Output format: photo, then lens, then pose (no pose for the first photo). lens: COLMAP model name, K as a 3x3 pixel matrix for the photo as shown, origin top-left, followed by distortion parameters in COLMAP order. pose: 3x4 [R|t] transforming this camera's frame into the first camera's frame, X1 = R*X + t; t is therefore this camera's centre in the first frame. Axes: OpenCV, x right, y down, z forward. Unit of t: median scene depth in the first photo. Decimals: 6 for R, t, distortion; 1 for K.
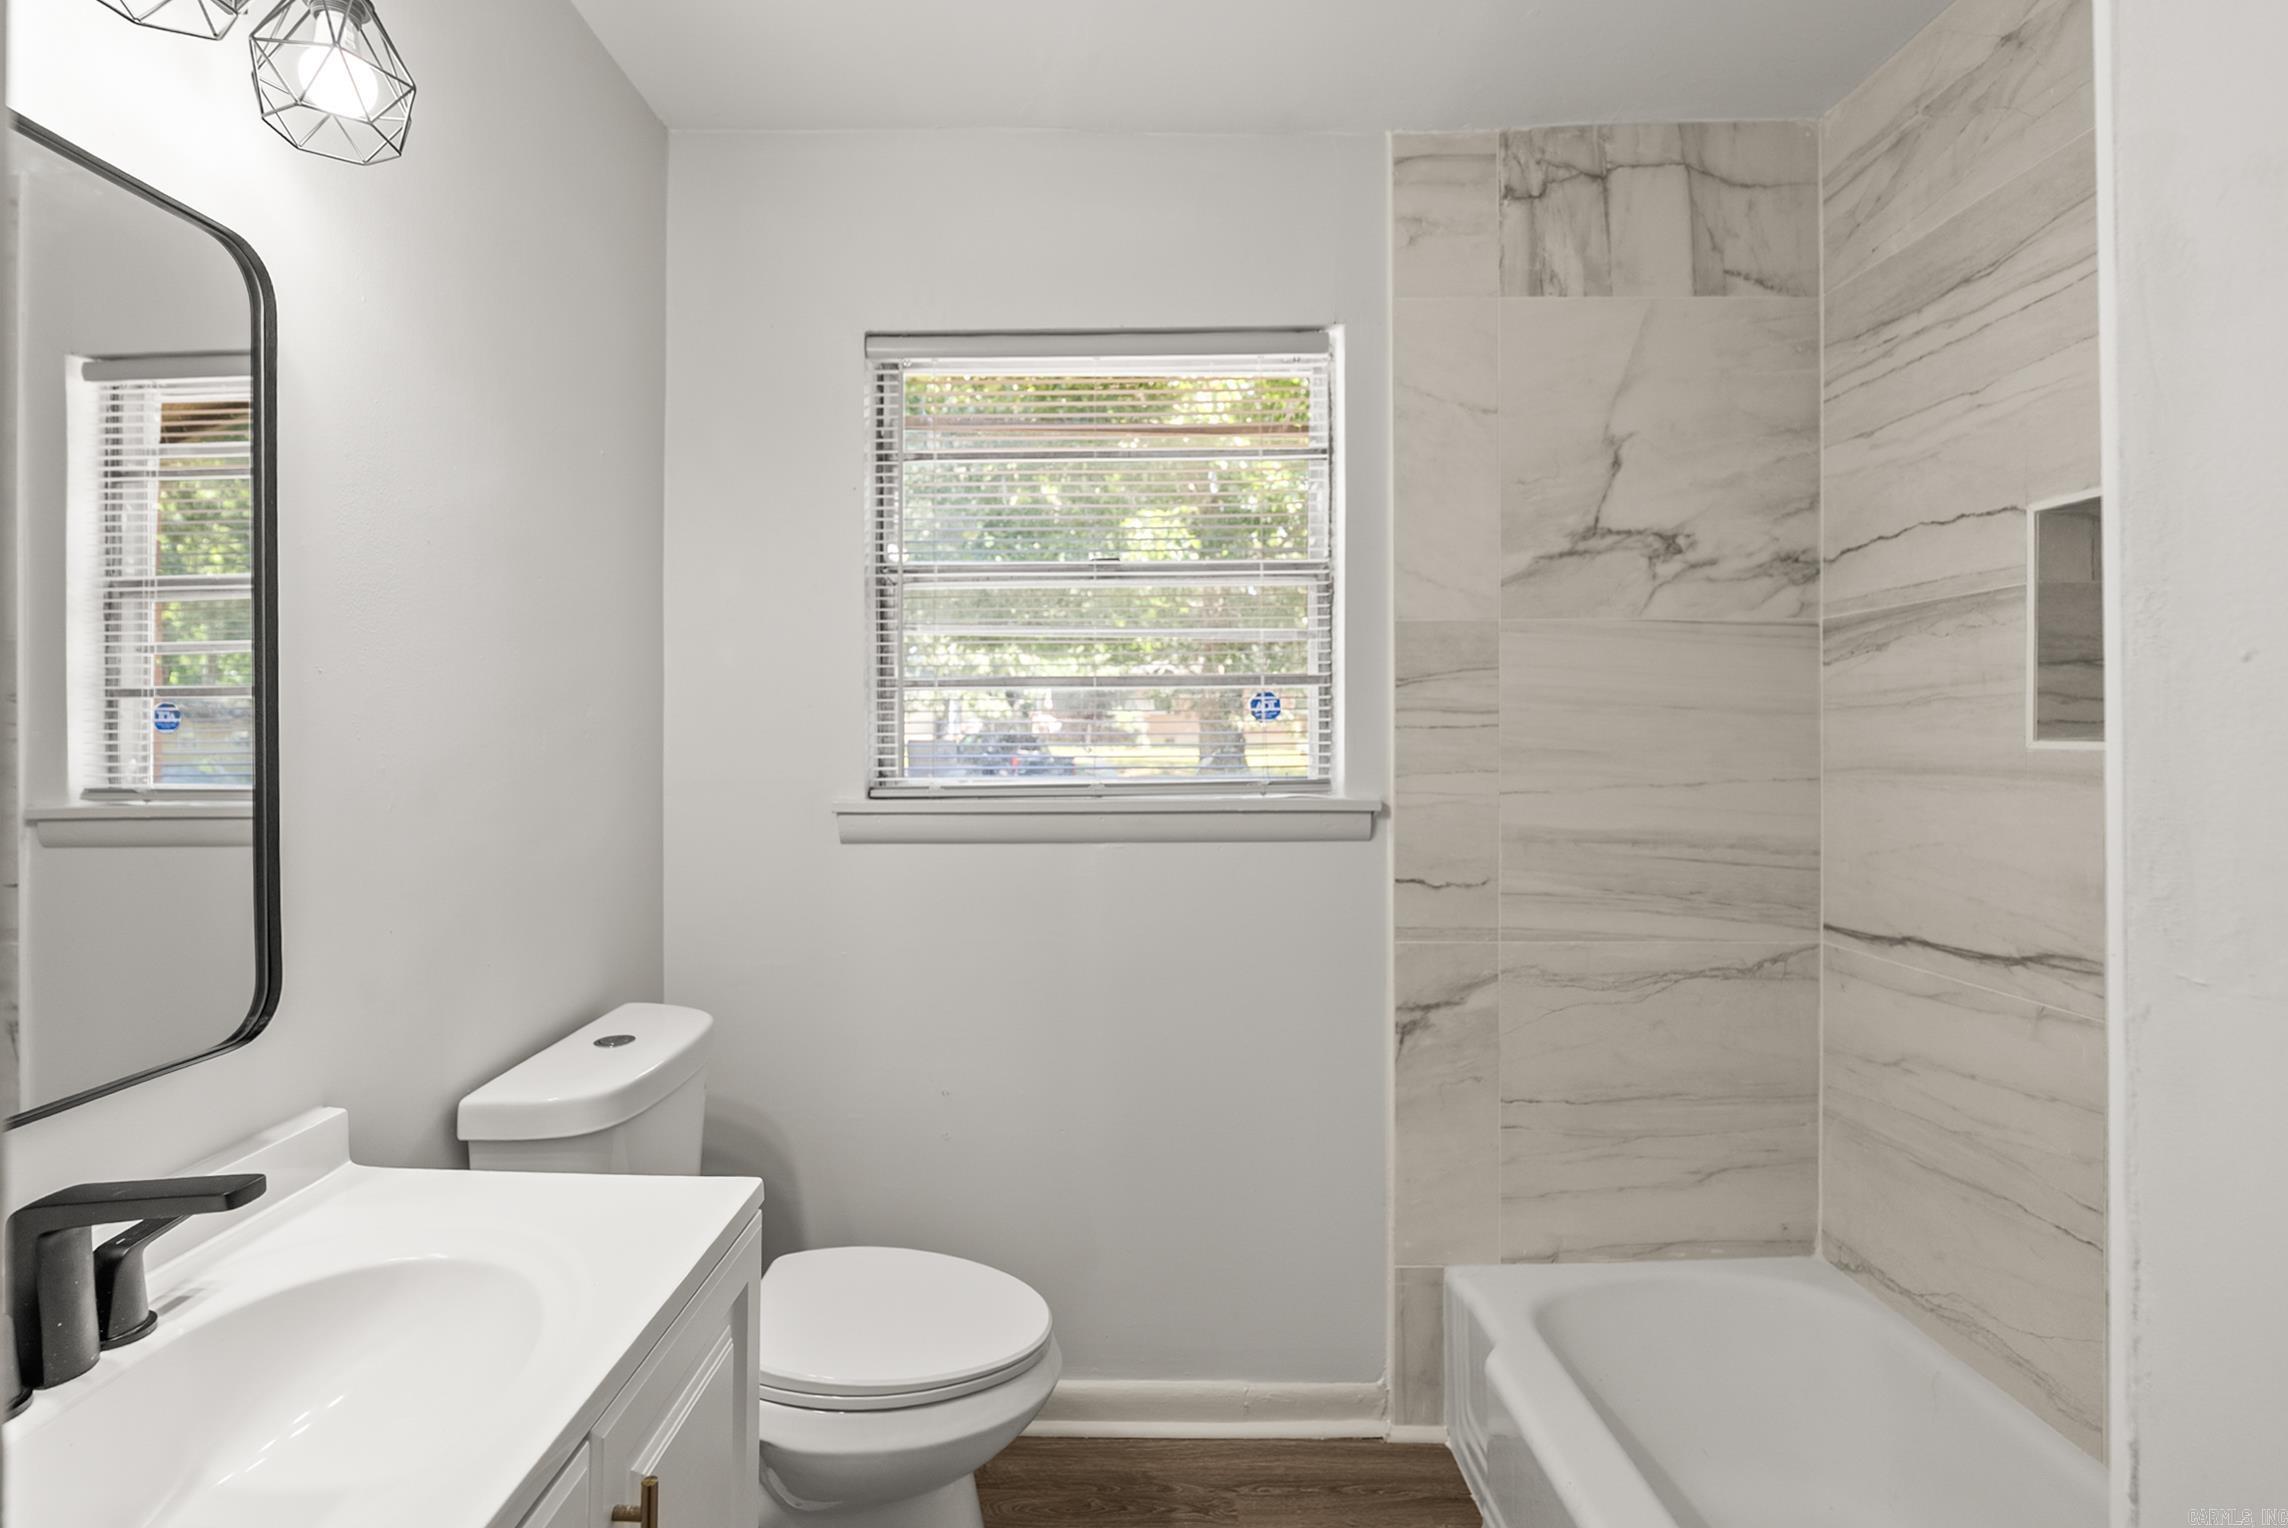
lens RADIAL K [[1028.2, 0, 1142.9], [0, 1028.2, 752.4], [0, 0, 1]] dist [-0.007265, 0.001475]
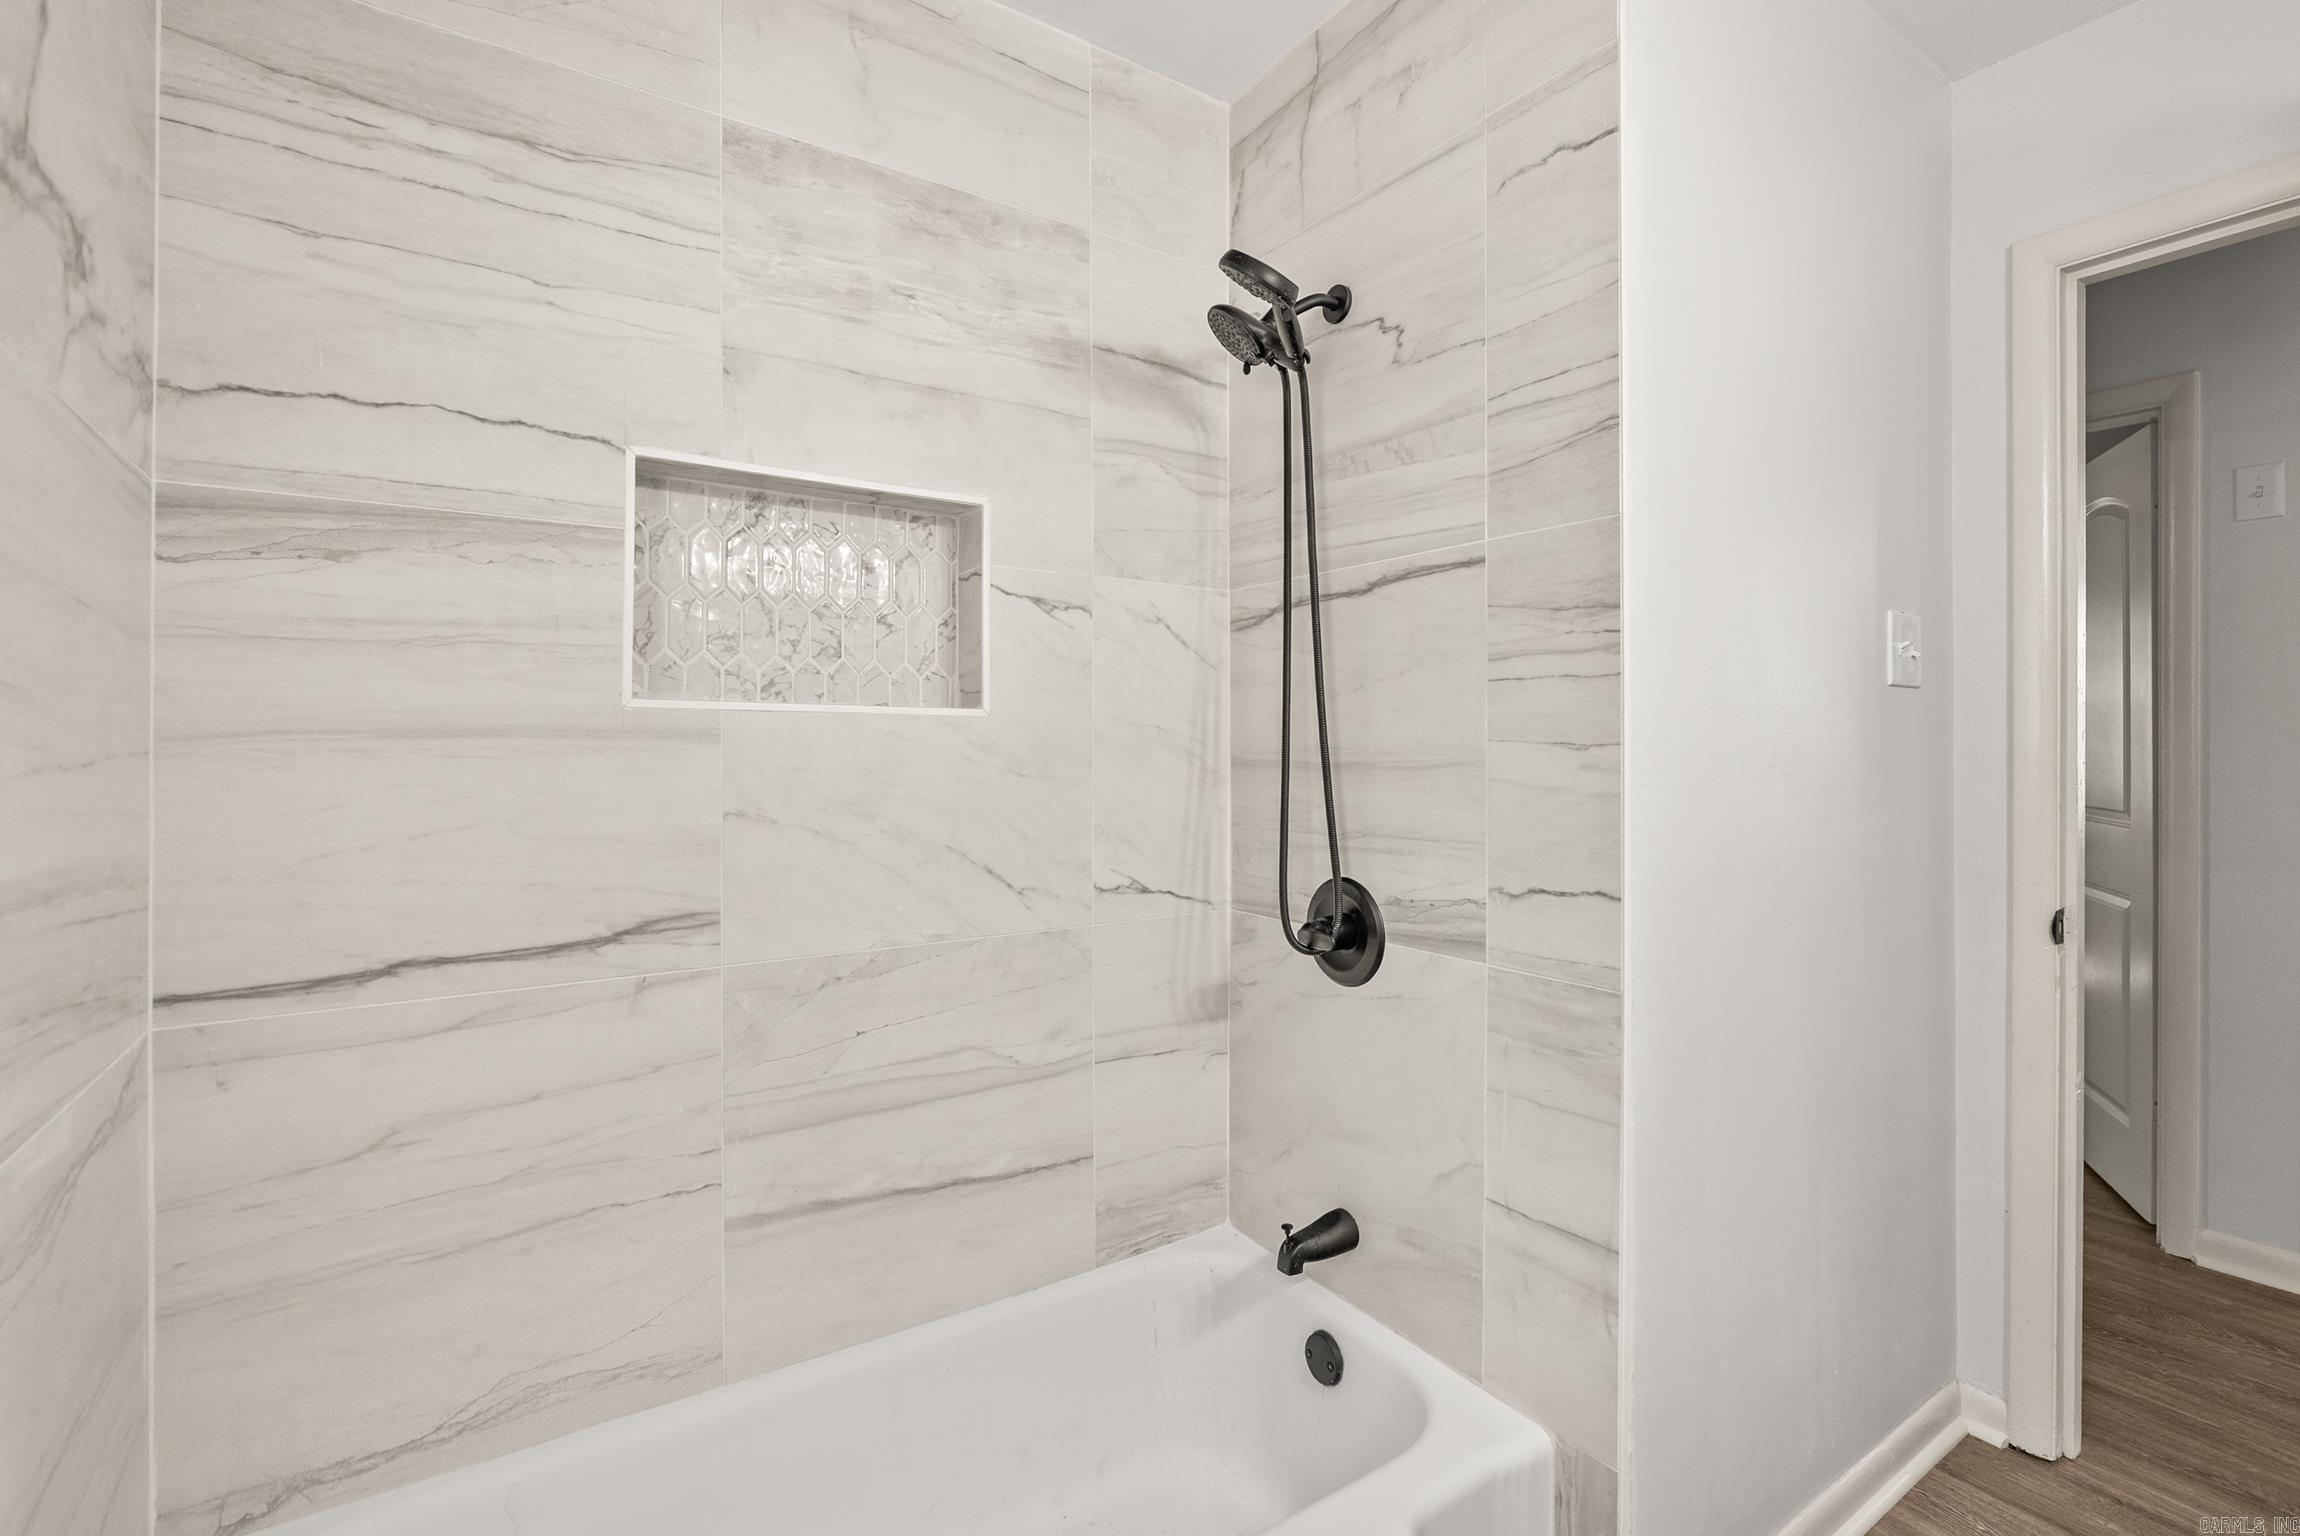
lens RADIAL K [[1033.6, 0, 1146.5], [0, 1033.6, 746.9], [0, 0, 1]] dist [-0.007265, 0.001475]
pose [[-0.517474, 0.000585, 0.855699, -0.161024], [0.008414, 0.999955, 0.004405, 0.028831], [-0.855658, 0.009479, -0.517456, 0.951031]]
